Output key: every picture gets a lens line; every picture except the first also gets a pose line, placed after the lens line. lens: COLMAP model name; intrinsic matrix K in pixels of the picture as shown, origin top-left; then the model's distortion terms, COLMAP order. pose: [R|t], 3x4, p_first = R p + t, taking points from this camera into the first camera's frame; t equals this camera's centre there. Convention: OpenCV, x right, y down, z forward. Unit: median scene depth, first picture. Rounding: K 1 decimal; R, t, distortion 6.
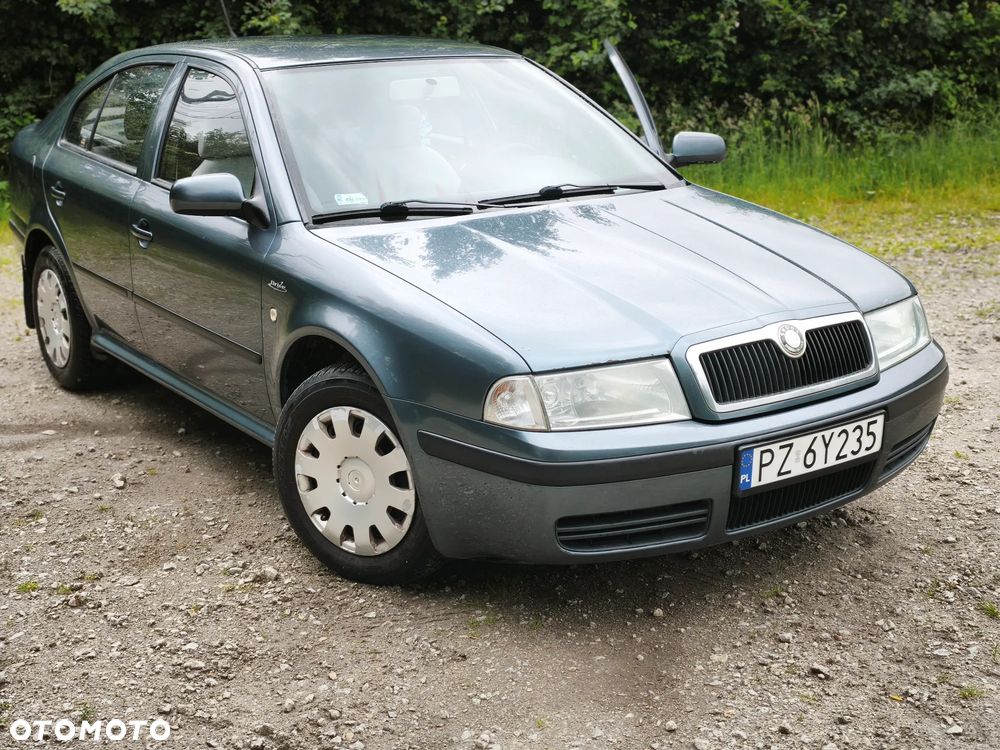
lens RADIAL K [[1389.0, 0, 502.0], [0, 1389.0, 408.0], [0, 0, 1]] dist [0.123061, -0.310035]
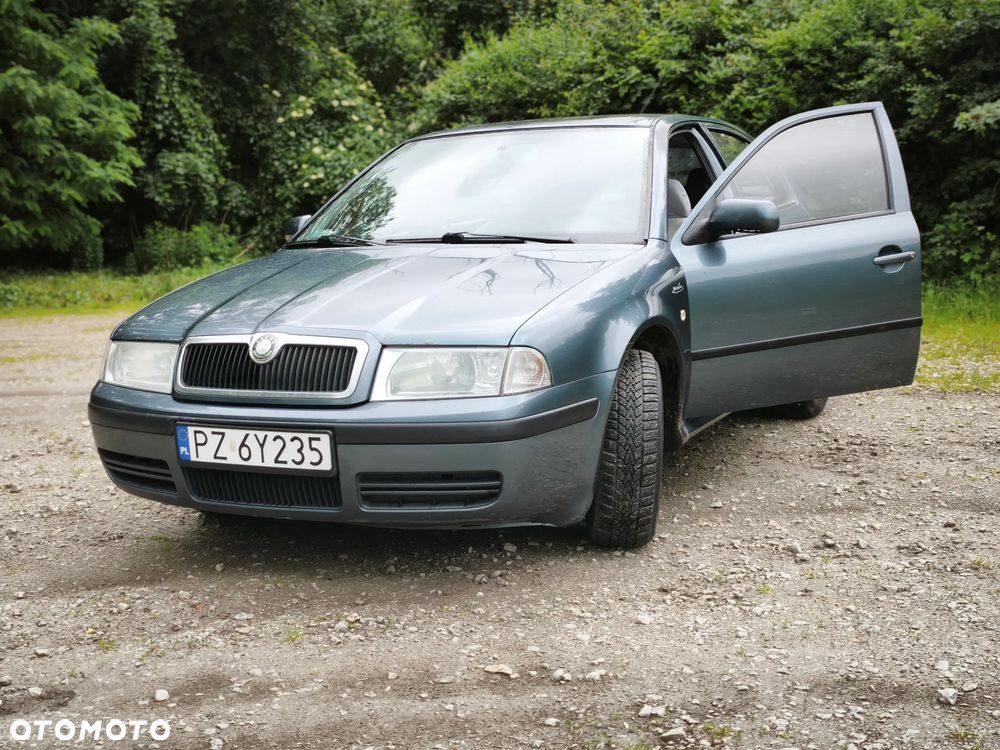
lens RADIAL K [[1395.9, 0, 488.8], [0, 1395.9, 385.1], [0, 0, 1]] dist [0.140093, -0.399549]
pose [[0.465657, 0.122376, -0.876463, 1.228671], [-0.220726, 0.975153, 0.018886, -0.076929], [0.856997, 0.184663, 0.481098, 0.587245]]
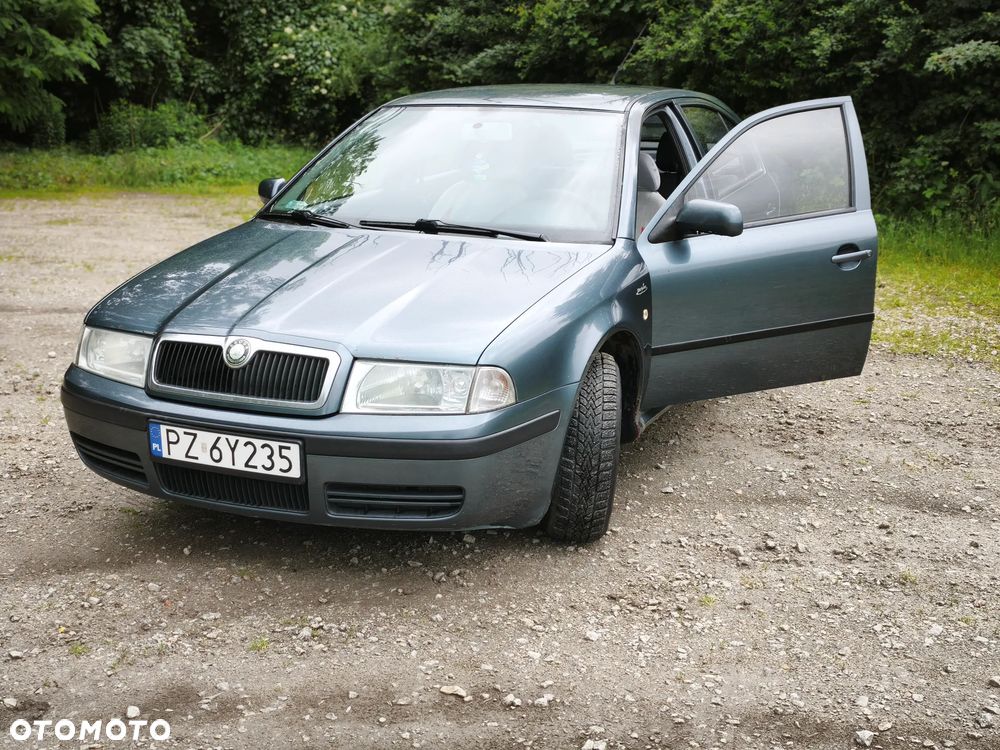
lens RADIAL K [[1395.0, 0, 522.1], [0, 1395.0, 380.4], [0, 0, 1]] dist [0.166169, -0.479998]
pose [[0.500766, 0.220488, -0.837030, 1.246079], [-0.262340, 0.960190, 0.095982, -0.191274], [0.824871, 0.171522, 0.538673, 0.544212]]
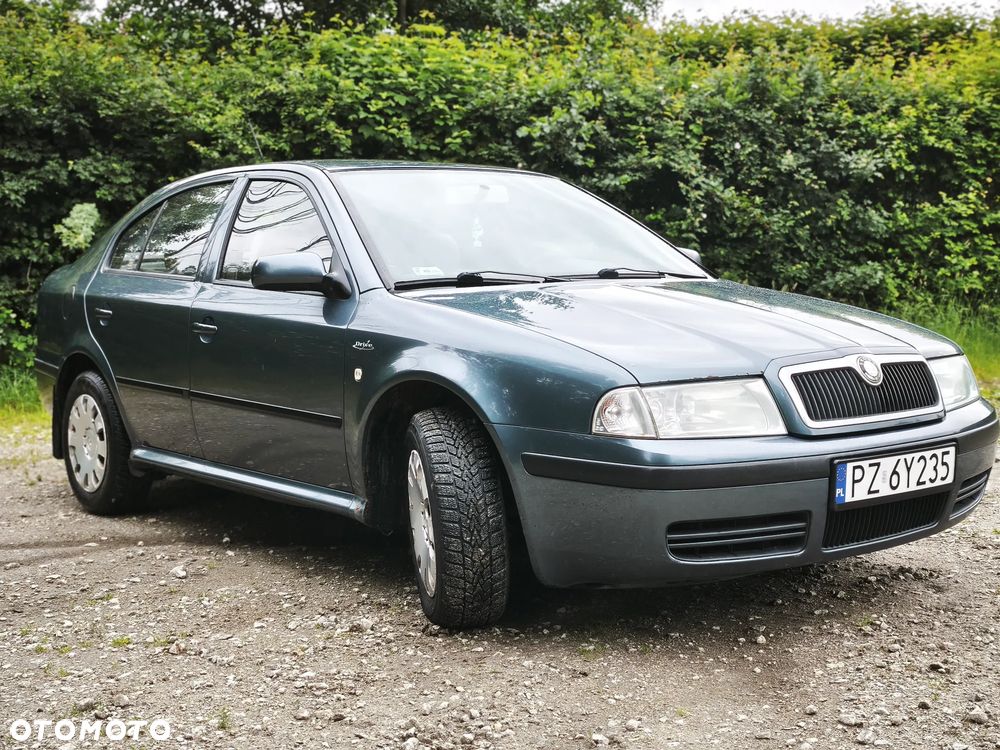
lens RADIAL K [[1395.9, 0, 488.8], [0, 1395.9, 385.1], [0, 0, 1]] dist [0.140093, -0.399549]
pose [[0.998457, -0.007608, 0.055005, -0.133497], [0.018272, 0.980423, -0.196055, 0.159430], [-0.052436, 0.196757, 0.979049, -0.028286]]
